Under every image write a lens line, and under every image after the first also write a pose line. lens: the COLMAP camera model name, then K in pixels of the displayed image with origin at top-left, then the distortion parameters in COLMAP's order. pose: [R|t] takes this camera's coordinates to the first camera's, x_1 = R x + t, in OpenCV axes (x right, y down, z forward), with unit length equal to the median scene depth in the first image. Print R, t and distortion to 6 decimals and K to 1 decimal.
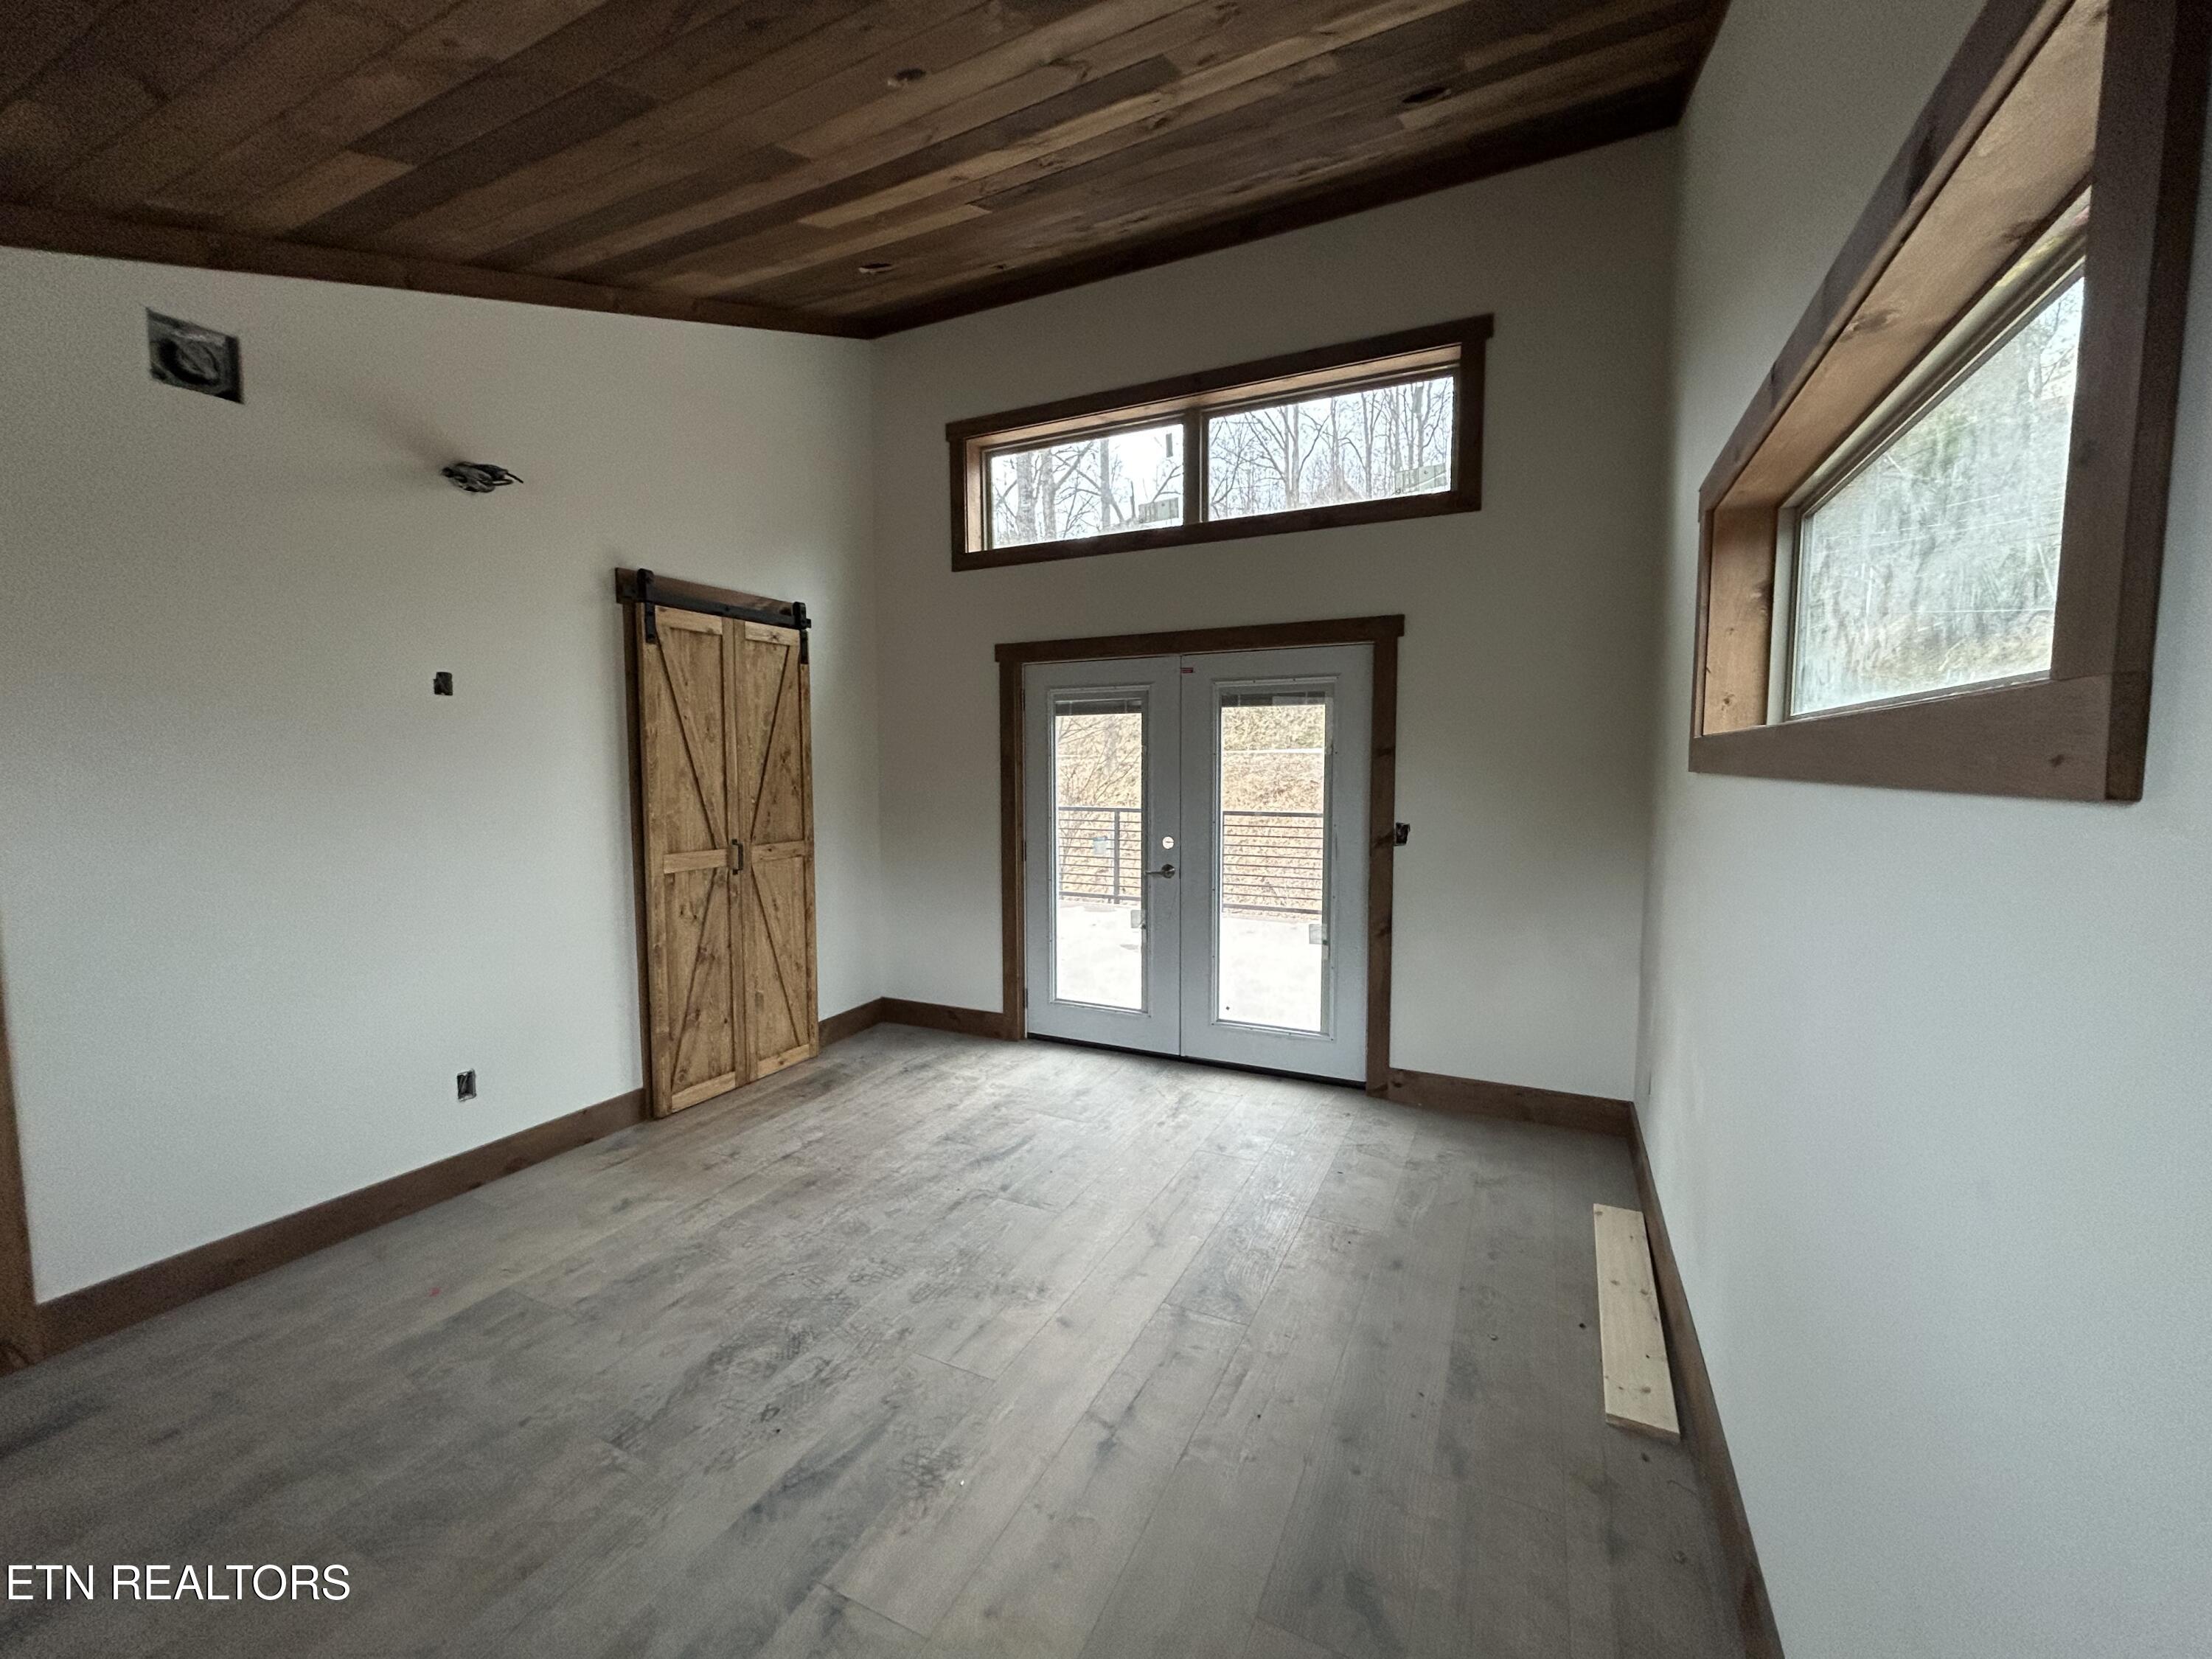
lens RADIAL K [[900.6, 0, 1103.7], [0, 900.6, 829.3], [0, 0, 1]] dist [0.006097, -0.000352]
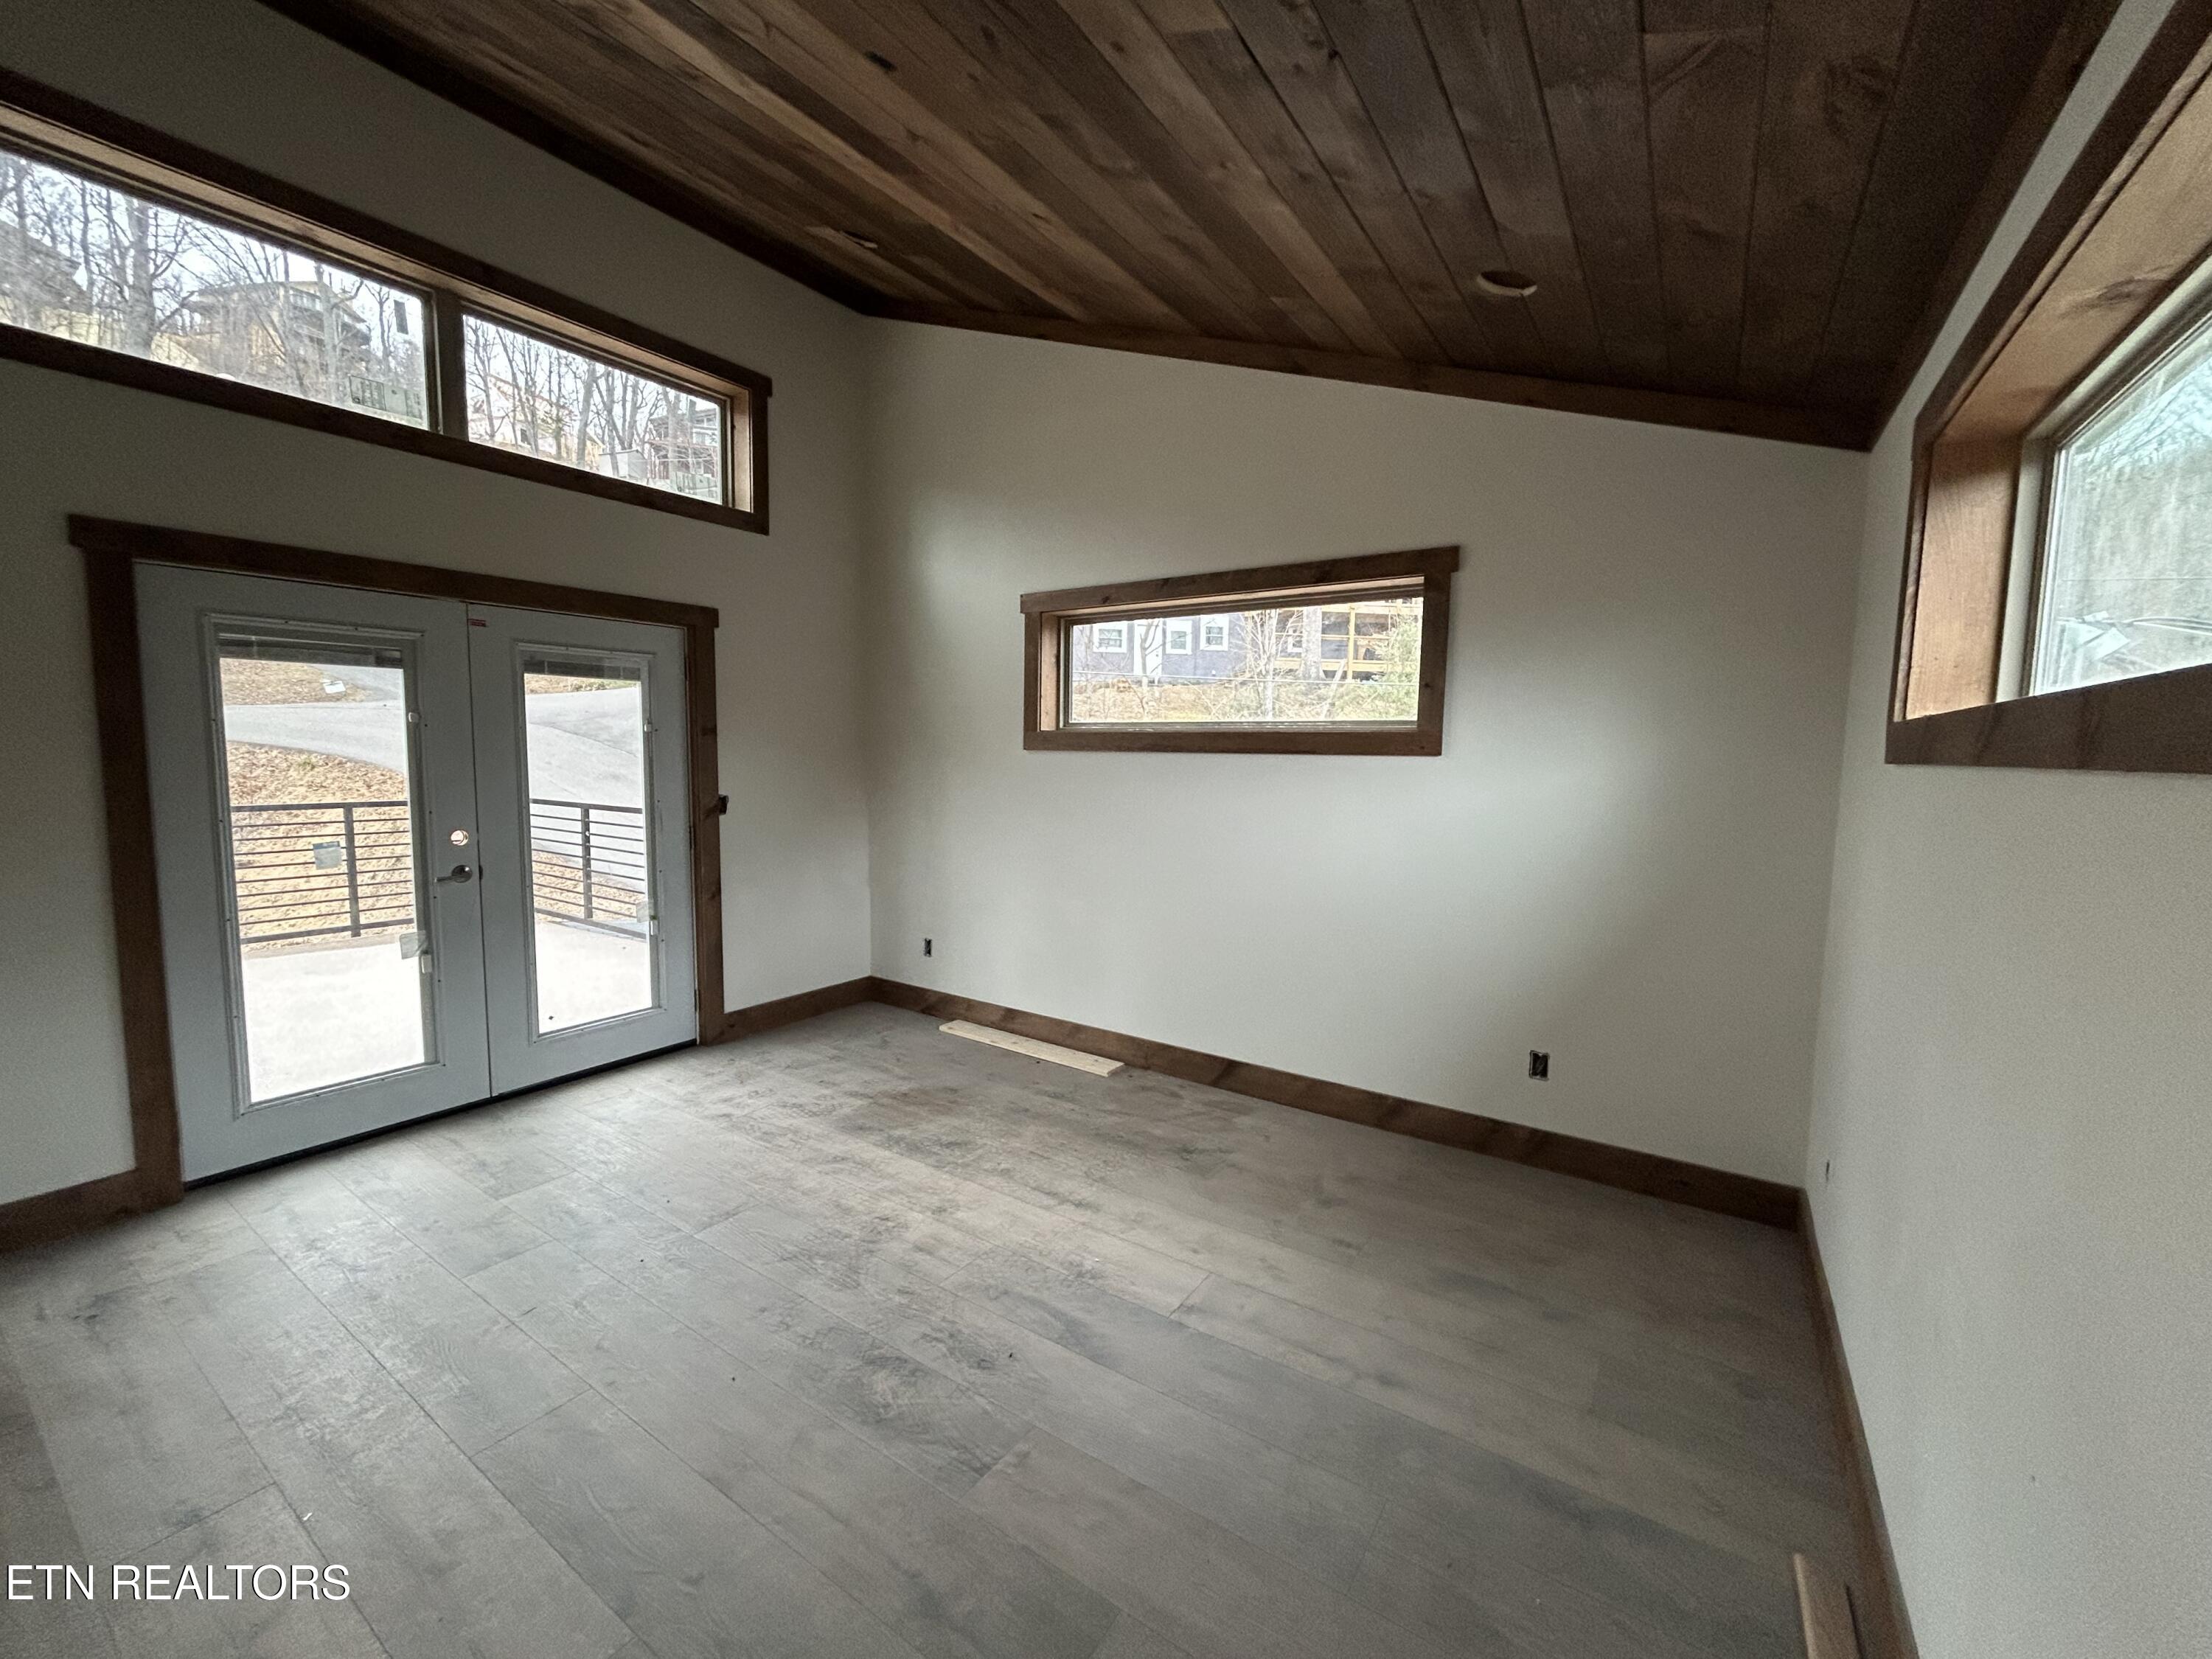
lens RADIAL K [[900.6, 0, 1103.6], [0, 900.6, 834.1], [0, 0, 1]] dist [0.006097, -0.000352]
pose [[0.134990, -0.091055, 0.986654, -0.662169], [0.062859, 0.994550, 0.083184, -0.020205], [-0.988851, 0.050791, 0.139978, 0.343126]]
